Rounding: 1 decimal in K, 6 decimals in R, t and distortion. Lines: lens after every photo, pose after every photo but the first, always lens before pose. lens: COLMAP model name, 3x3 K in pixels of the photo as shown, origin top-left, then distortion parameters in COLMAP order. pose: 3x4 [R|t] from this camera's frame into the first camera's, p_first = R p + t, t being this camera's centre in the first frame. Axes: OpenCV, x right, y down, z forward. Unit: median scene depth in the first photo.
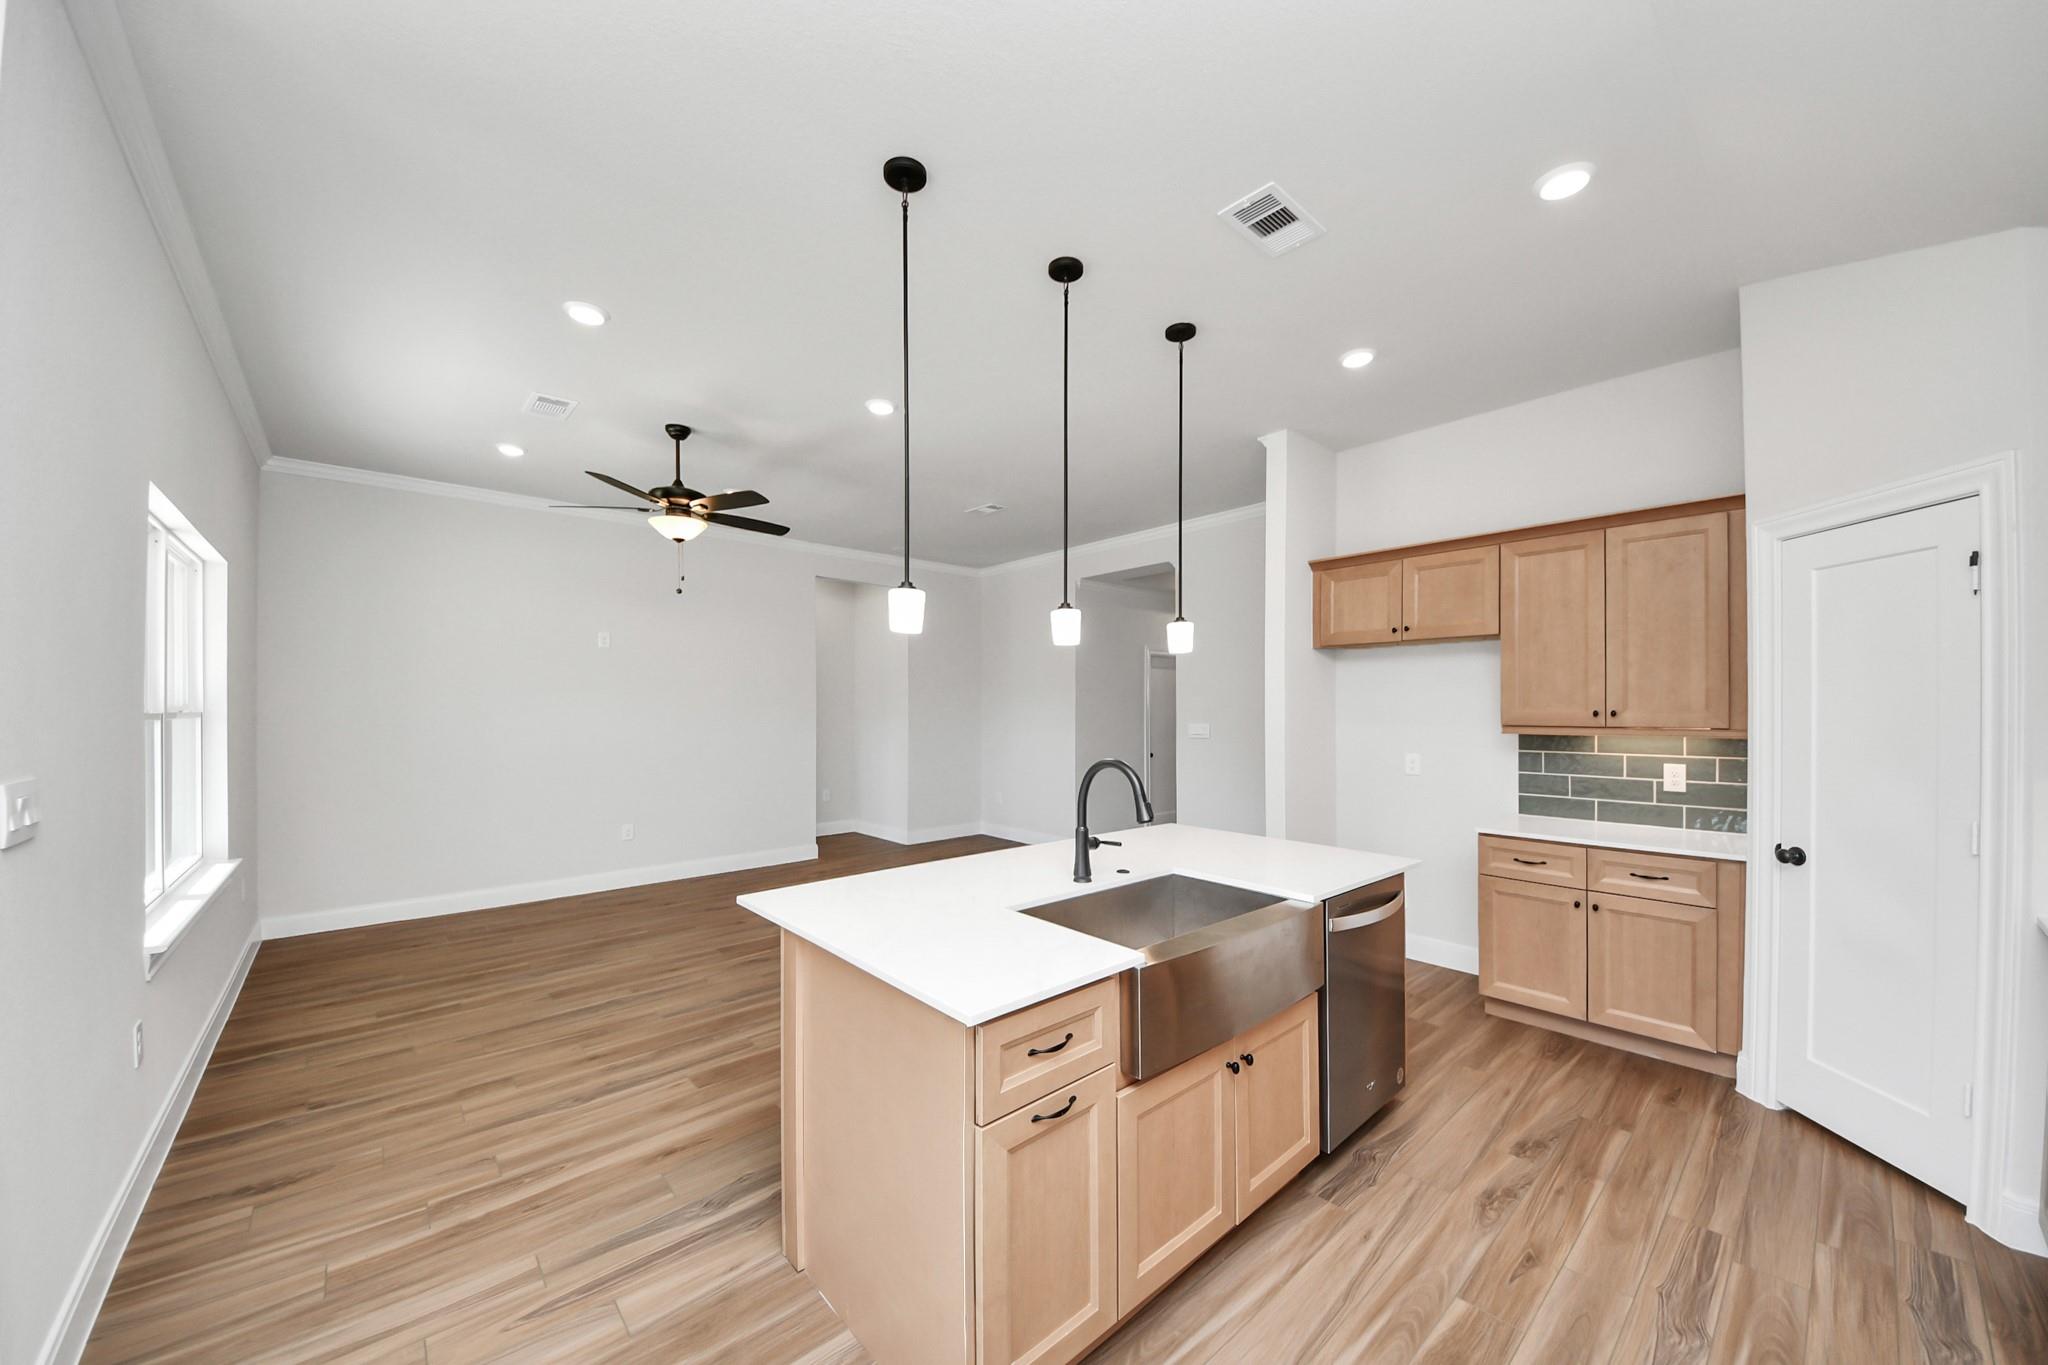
lens RADIAL K [[734.1, 0, 1021.5], [0, 734.1, 705.2], [0, 0, 1]] dist [0.016932, -0.016730]
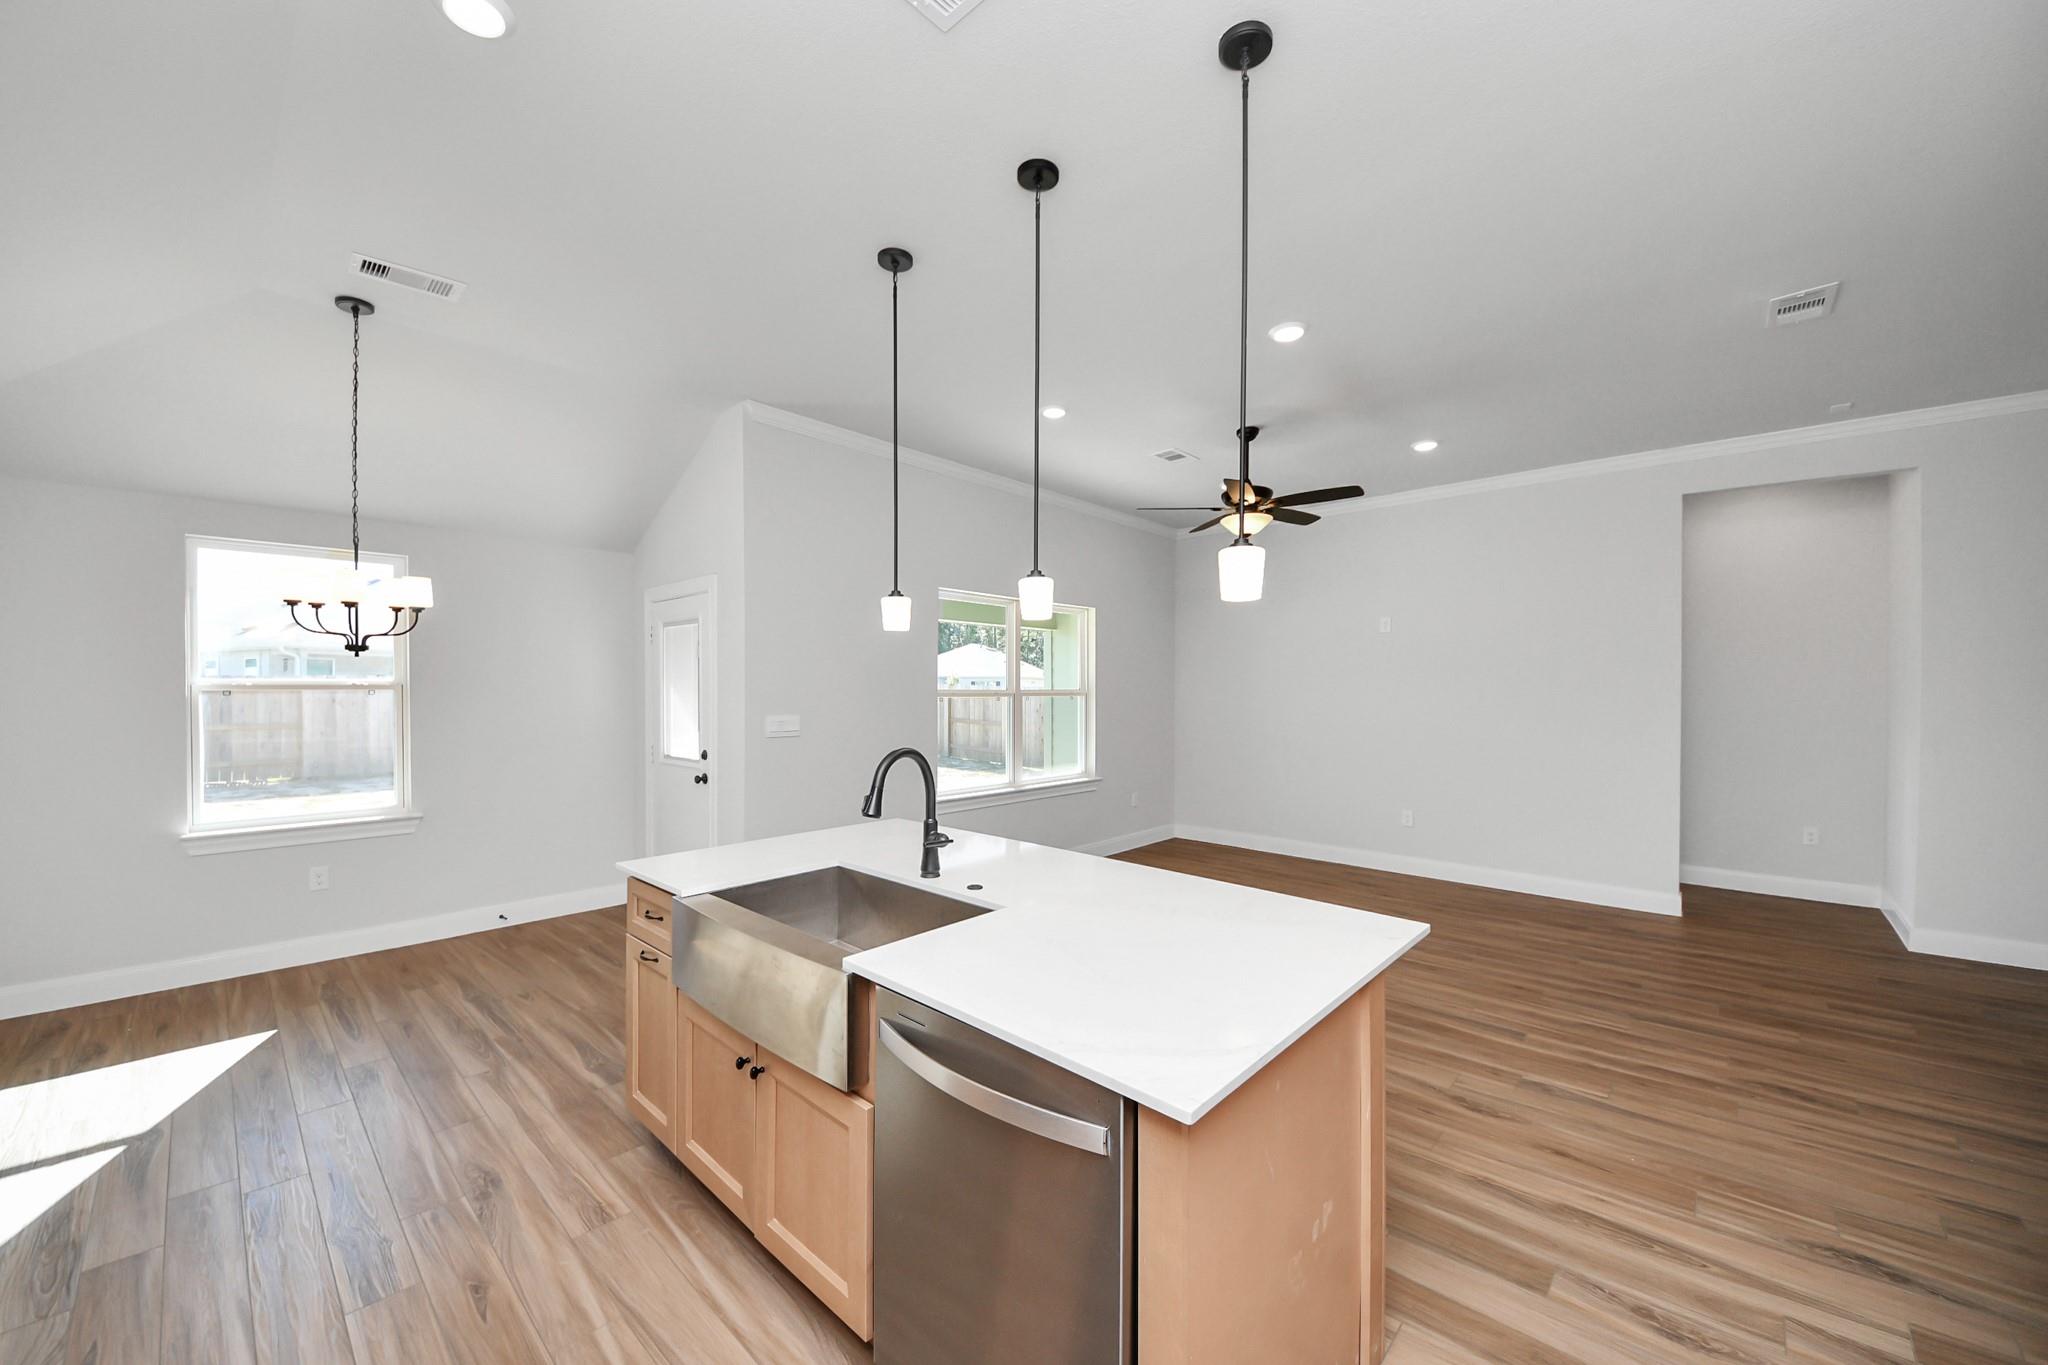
lens RADIAL K [[745.4, 0, 1018.5], [0, 745.4, 691.5], [0, 0, 1]] dist [0.018542, -0.017306]
pose [[0.095571, 0.003461, -0.995417, 0.807864], [0.003630, 0.999986, 0.003825, -0.001155], [0.995416, -0.003979, 0.095557, 0.785191]]
